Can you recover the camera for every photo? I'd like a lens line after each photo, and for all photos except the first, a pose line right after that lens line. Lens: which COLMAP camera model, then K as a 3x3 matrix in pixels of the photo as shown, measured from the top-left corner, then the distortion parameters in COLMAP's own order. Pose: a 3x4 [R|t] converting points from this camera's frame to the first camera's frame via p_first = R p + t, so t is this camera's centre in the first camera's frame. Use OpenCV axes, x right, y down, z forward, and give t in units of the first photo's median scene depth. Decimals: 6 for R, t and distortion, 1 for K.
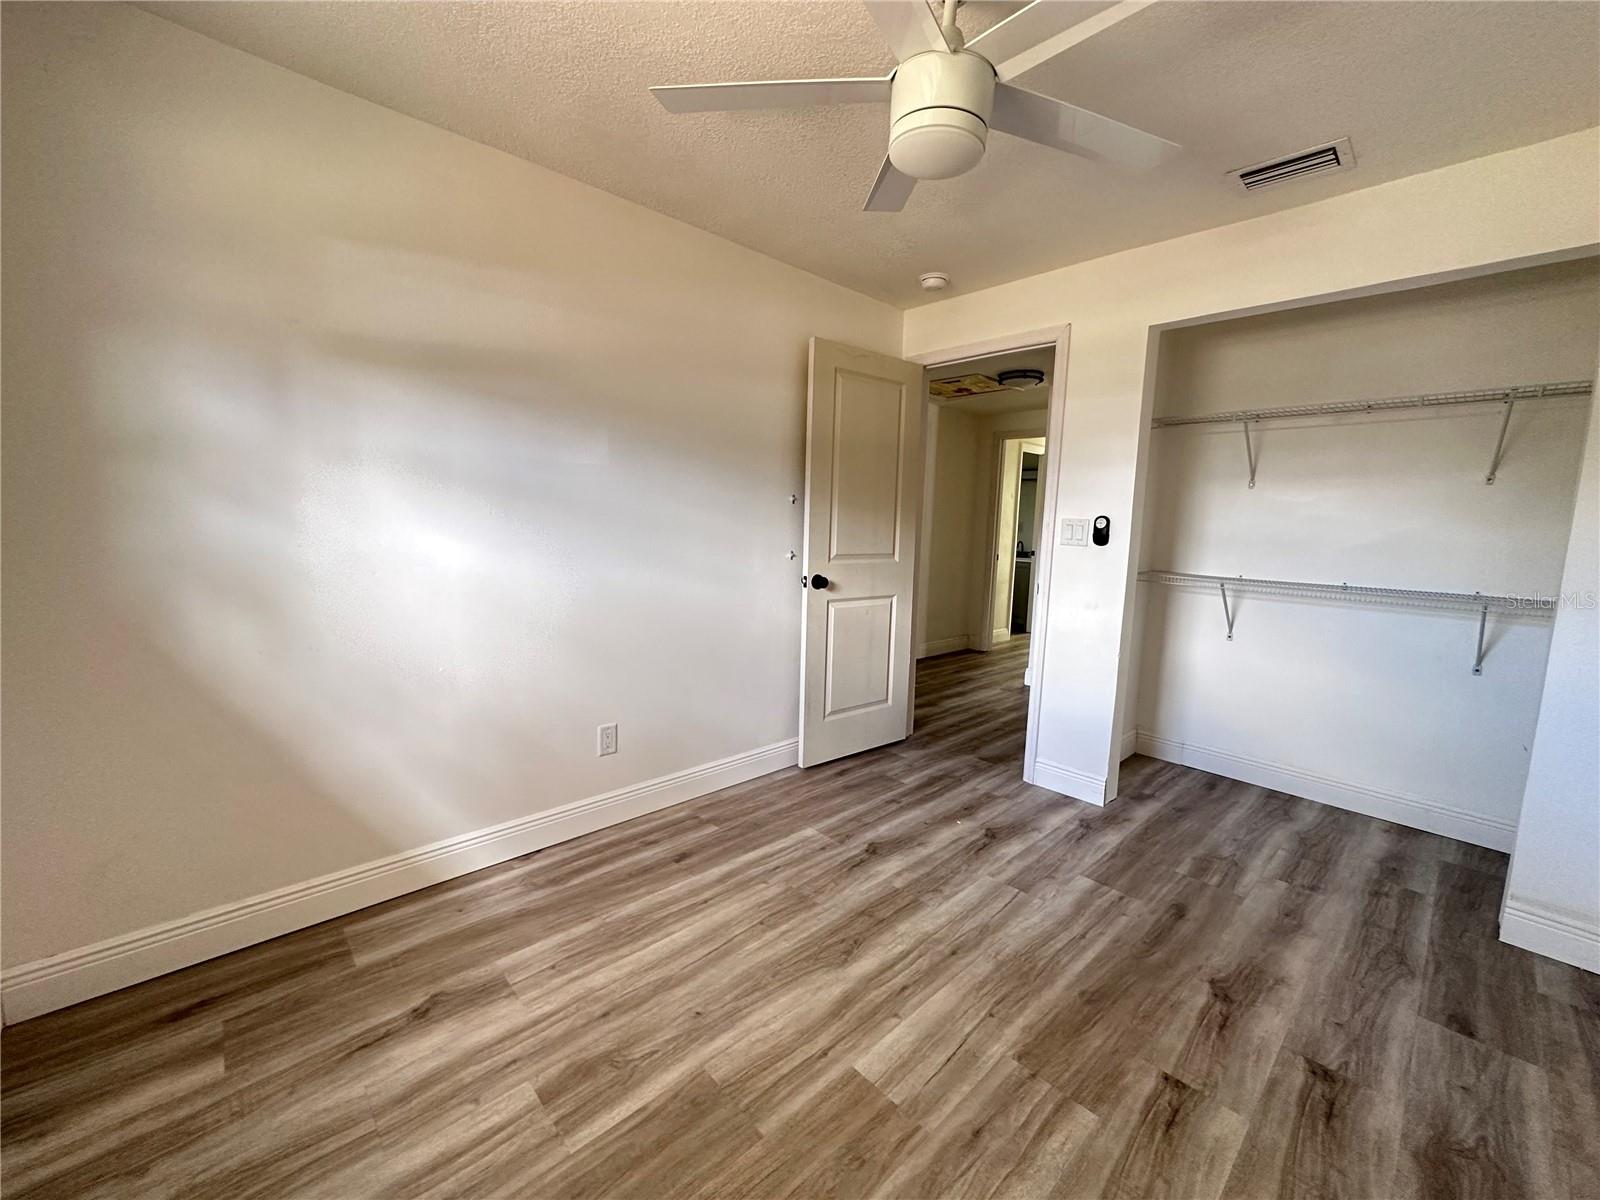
lens RADIAL K [[640.6, 0, 800.0], [0, 640.6, 600.0], [0, 0, 1]] dist [-0.000835, 0.000335]
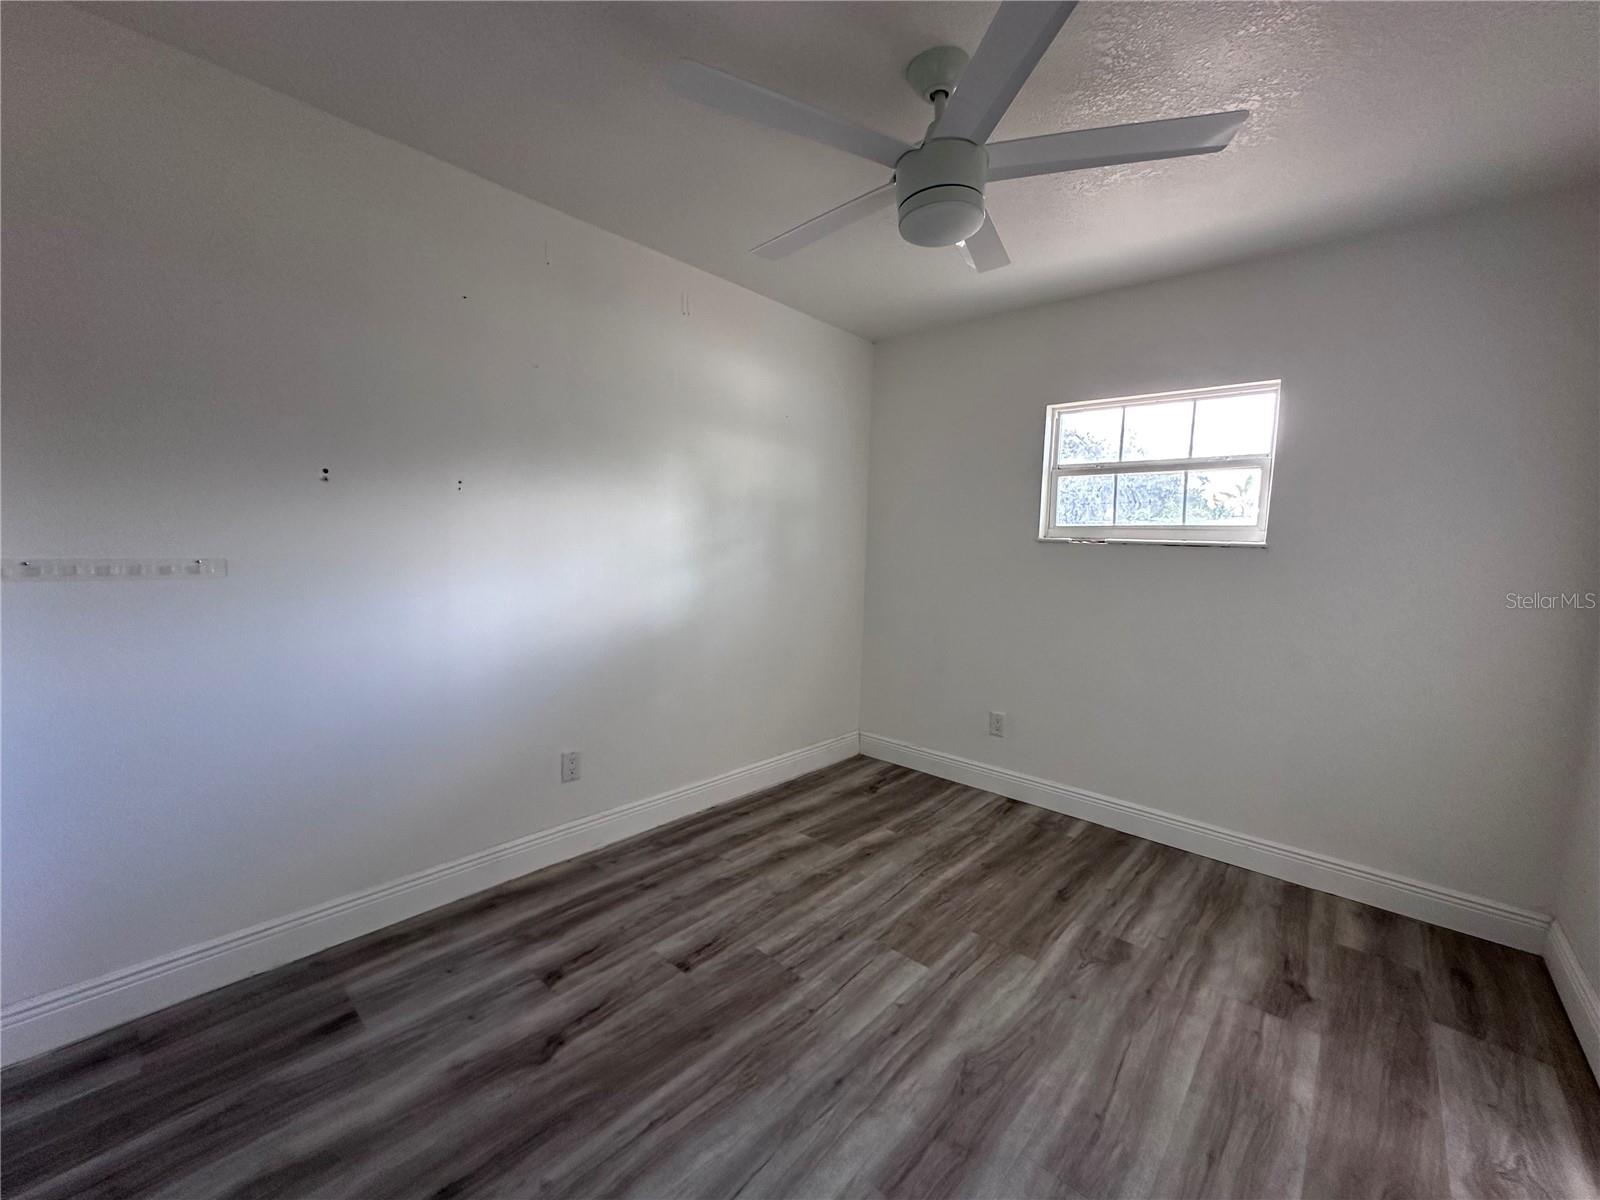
lens RADIAL K [[640.6, 0, 800.0], [0, 640.6, 600.0], [0, 0, 1]] dist [-0.000835, 0.000335]
pose [[-0.994776, -0.052809, -0.087356, 0.449575], [-0.070697, 0.973737, 0.216423, -0.237745], [0.073632, 0.221468, -0.972384, 1.890692]]
